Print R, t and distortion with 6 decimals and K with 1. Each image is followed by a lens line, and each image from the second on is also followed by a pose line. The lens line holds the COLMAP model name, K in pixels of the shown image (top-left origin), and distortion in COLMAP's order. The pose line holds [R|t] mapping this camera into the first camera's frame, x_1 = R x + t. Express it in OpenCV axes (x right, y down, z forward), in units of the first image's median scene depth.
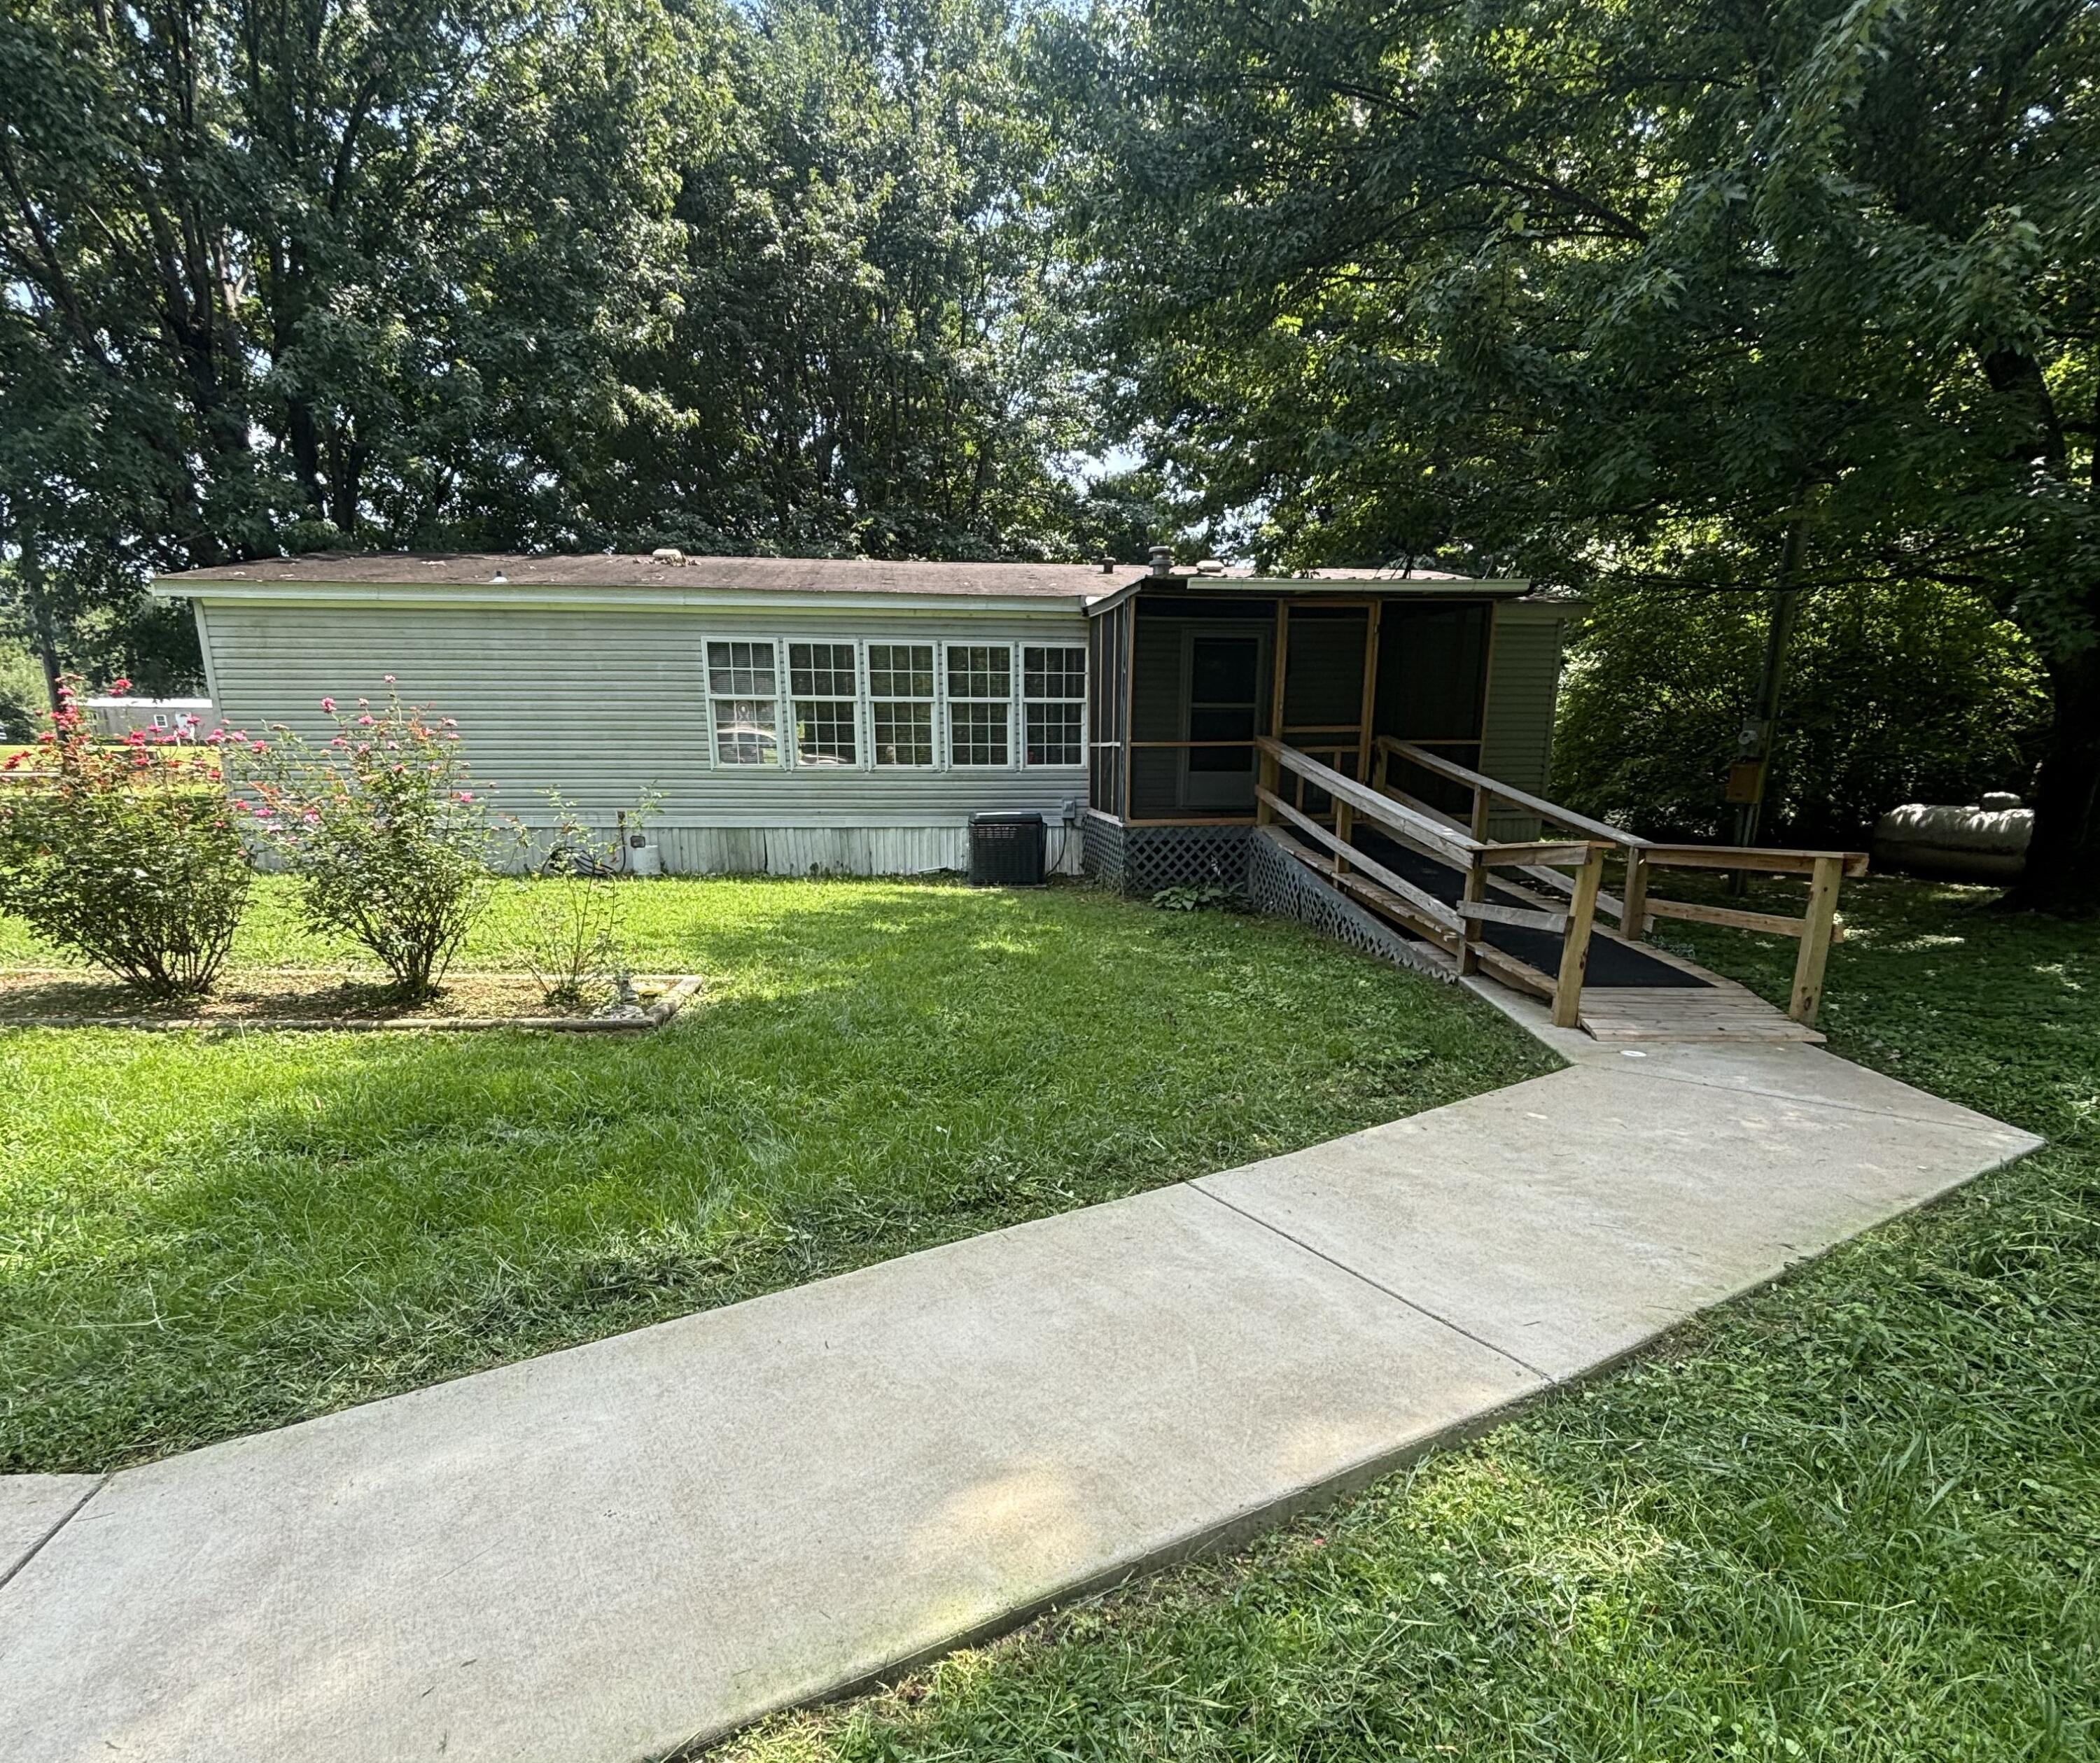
lens RADIAL K [[1092.0, 0, 1050.0], [0, 1092.0, 881.5], [0, 0, 1]] dist [0.003920, 0.000079]
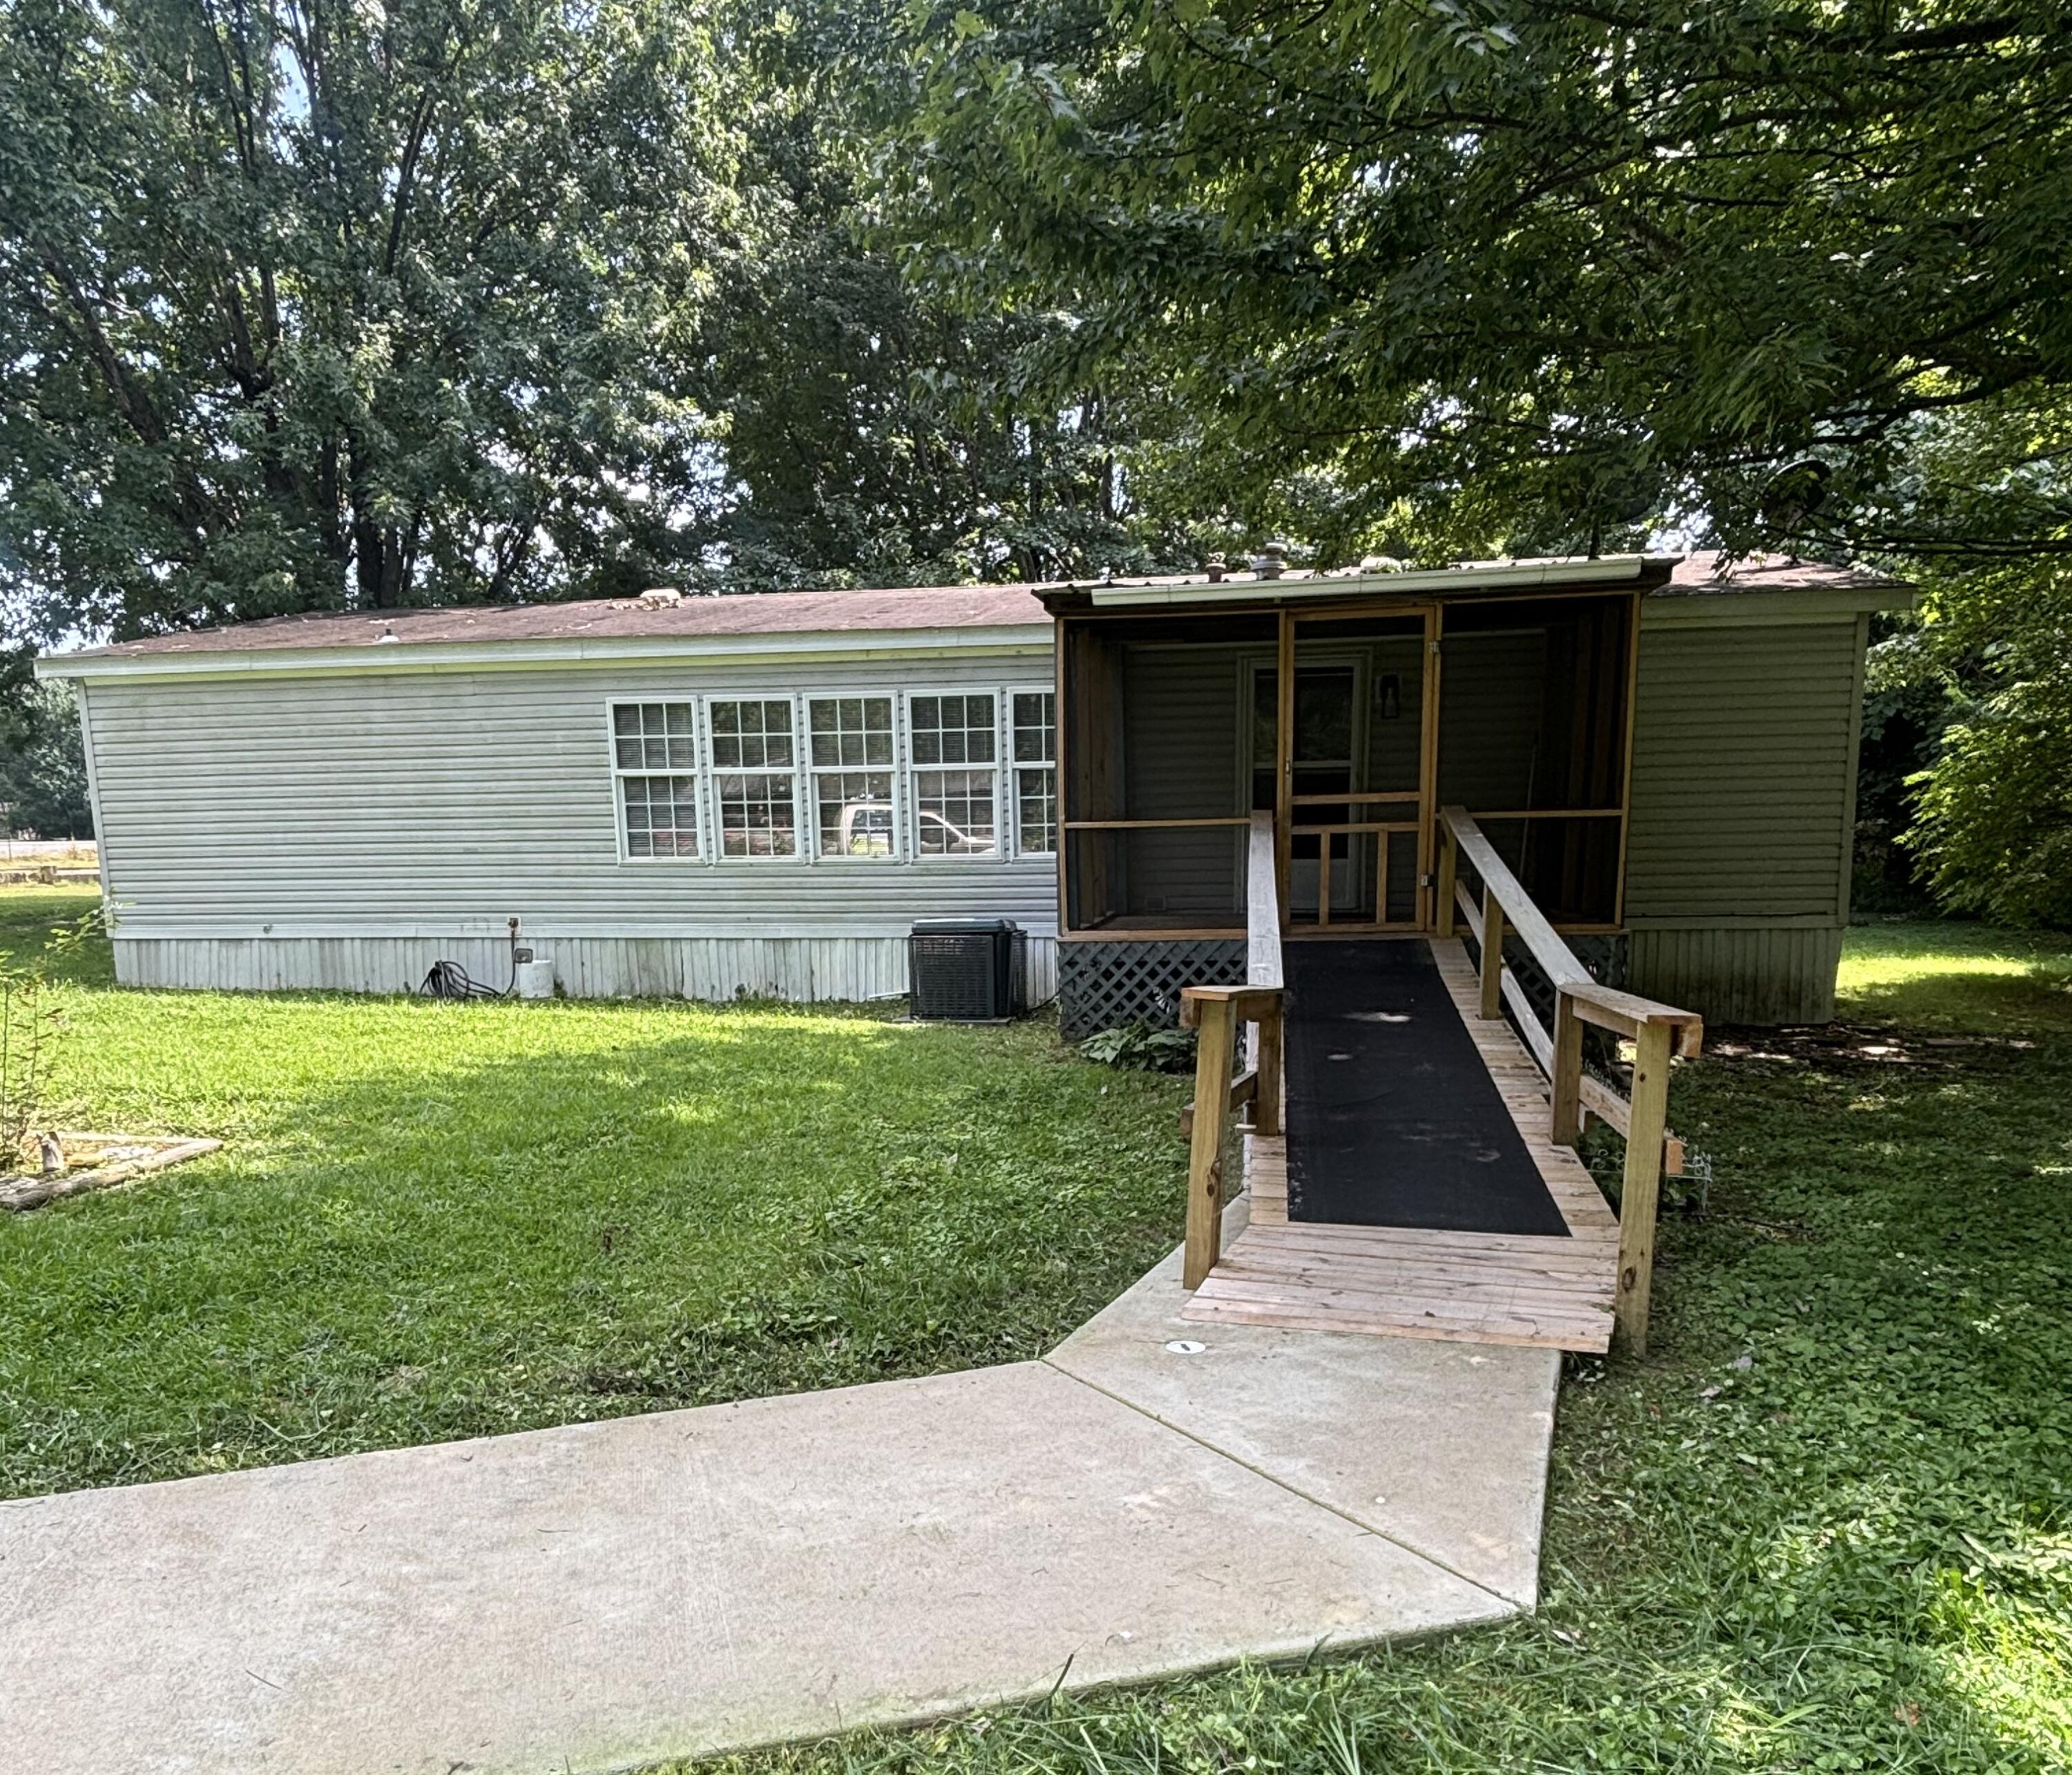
lens RADIAL K [[1457.4, 0, 1036.0], [0, 1457.4, 887.5], [0, 0, 1]] dist [0.057424, 0.000484]
pose [[0.959030, -0.005116, -0.283259, 0.278359], [-0.016875, 0.997030, -0.075142, -0.011873], [0.282802, 0.076844, 0.956095, 0.080695]]
